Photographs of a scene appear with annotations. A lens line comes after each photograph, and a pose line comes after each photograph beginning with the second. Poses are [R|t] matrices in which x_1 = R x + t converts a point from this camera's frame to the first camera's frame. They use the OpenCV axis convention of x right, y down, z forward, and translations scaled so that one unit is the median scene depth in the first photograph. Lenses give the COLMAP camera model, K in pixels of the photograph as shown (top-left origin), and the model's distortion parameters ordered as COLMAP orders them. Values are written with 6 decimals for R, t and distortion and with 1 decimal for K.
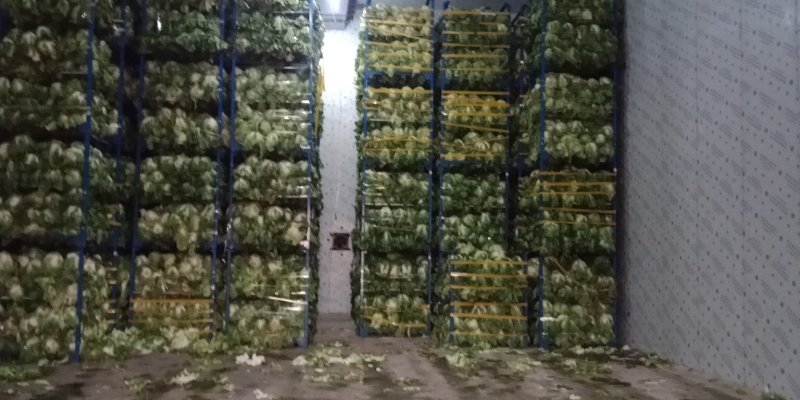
lens RADIAL K [[737.5, 0, 394.2], [0, 737.5, 208.1], [0, 0, 1]] dist [0.124184, -0.298513]
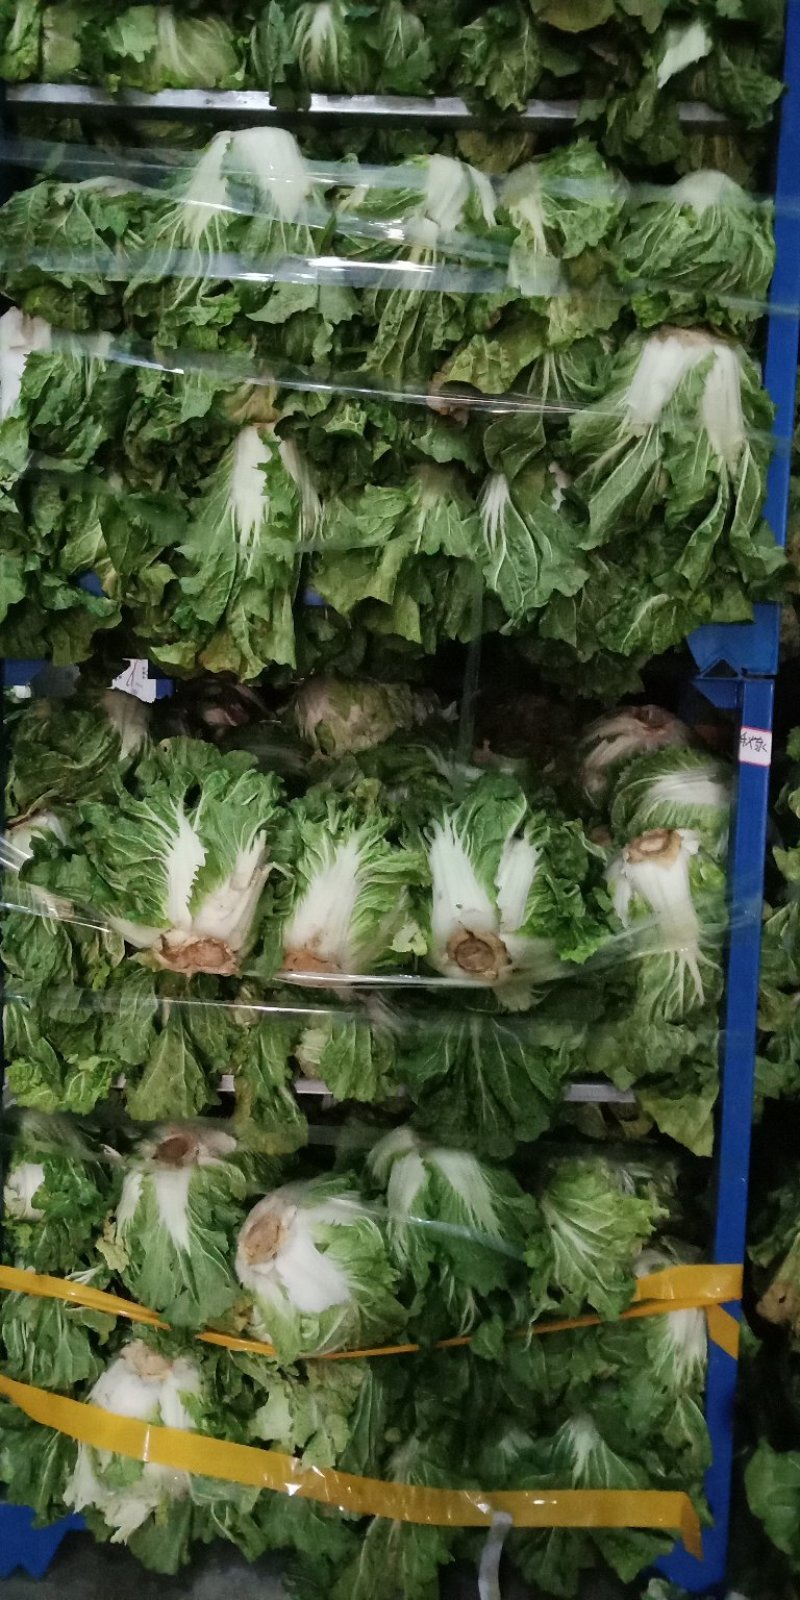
lens RADIAL K [[1246.6, 0, 400.0], [0, 1246.6, 800.0], [0, 0, 1]] dist [0.110105, -0.218132]
pose [[0.997340, 0.024546, -0.068626, 0.017935], [-0.013210, 0.986865, 0.161006, 0.054138], [0.071677, -0.159671, 0.984565, 0.922100]]
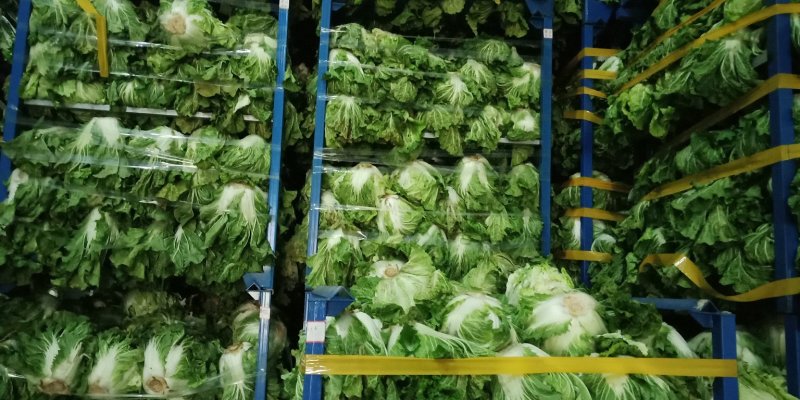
lens RADIAL K [[628.3, 0, 400.0], [0, 628.3, 200.0], [0, 0, 1]] dist [0.045686, -0.074311]
pose [[0.996446, 0.031608, 0.078073, 0.083248], [-0.025663, 0.996777, -0.076009, 0.046233], [-0.080224, 0.073736, 0.994046, 0.834646]]
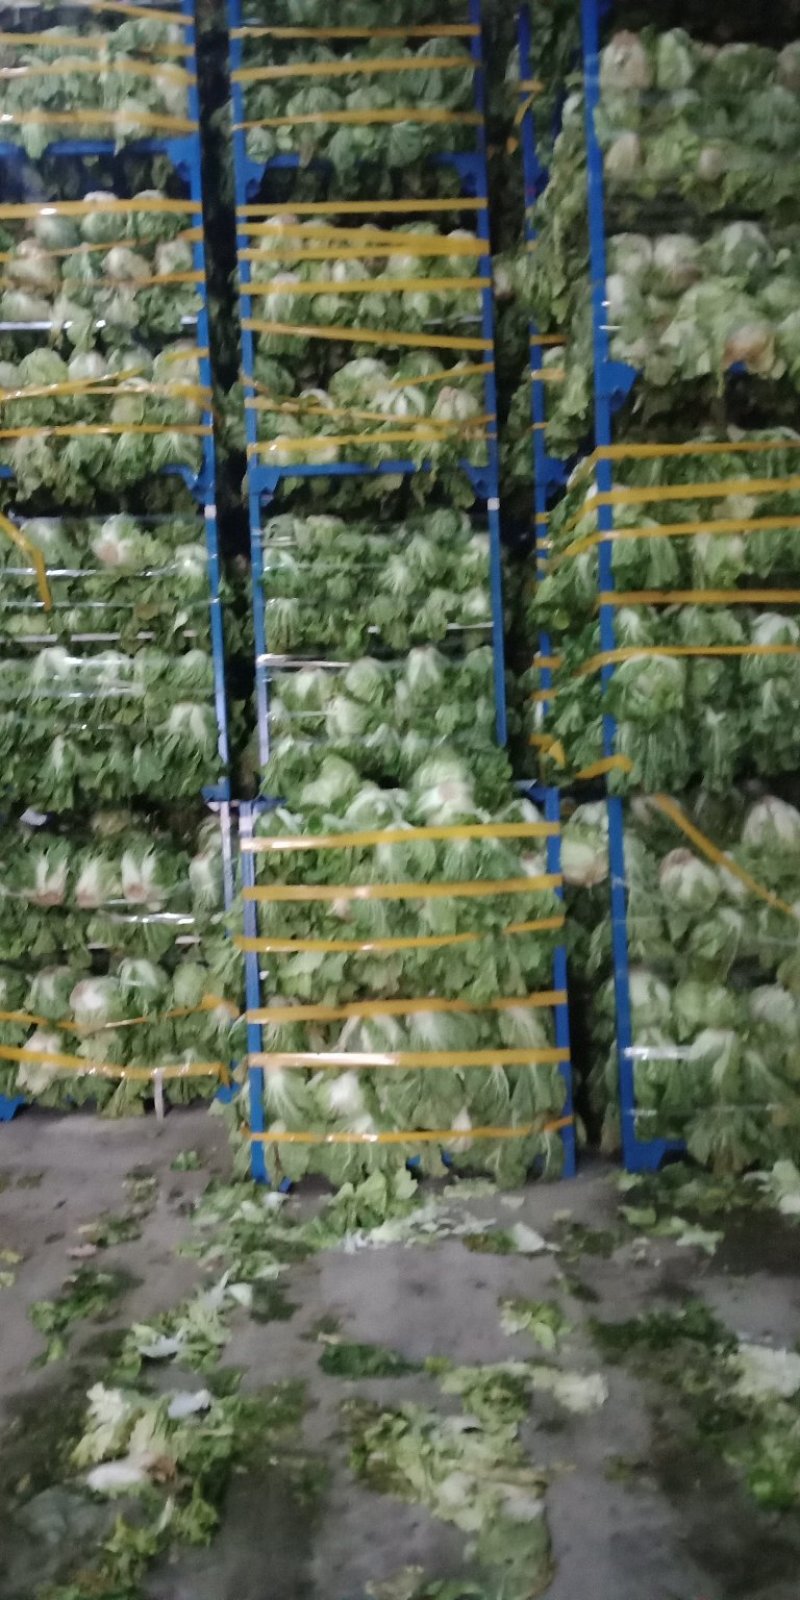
lens RADIAL K [[1246.6, 0, 400.0], [0, 1246.6, 800.0], [0, 0, 1]] dist [0.110105, -0.218132]
pose [[0.998017, -0.057817, -0.024876, 0.135763], [0.059402, 0.995874, 0.068596, 0.032996], [0.020808, -0.069938, 0.997334, 0.579269]]
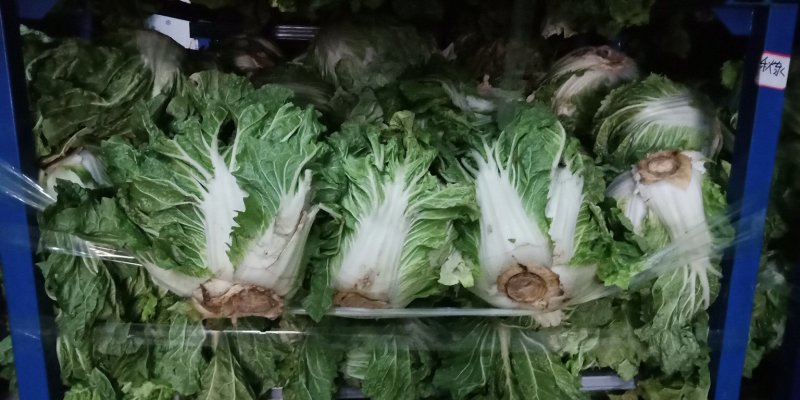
lens RADIAL K [[623.3, 0, 395.6], [0, 623.3, 207.9], [0, 0, 1]] dist [0.110105, -0.218132]
pose [[0.999867, -0.001177, 0.016255, 0.000255], [-0.003577, 0.957212, 0.289367, 0.065964], [-0.015900, -0.289387, 0.957080, 0.999233]]
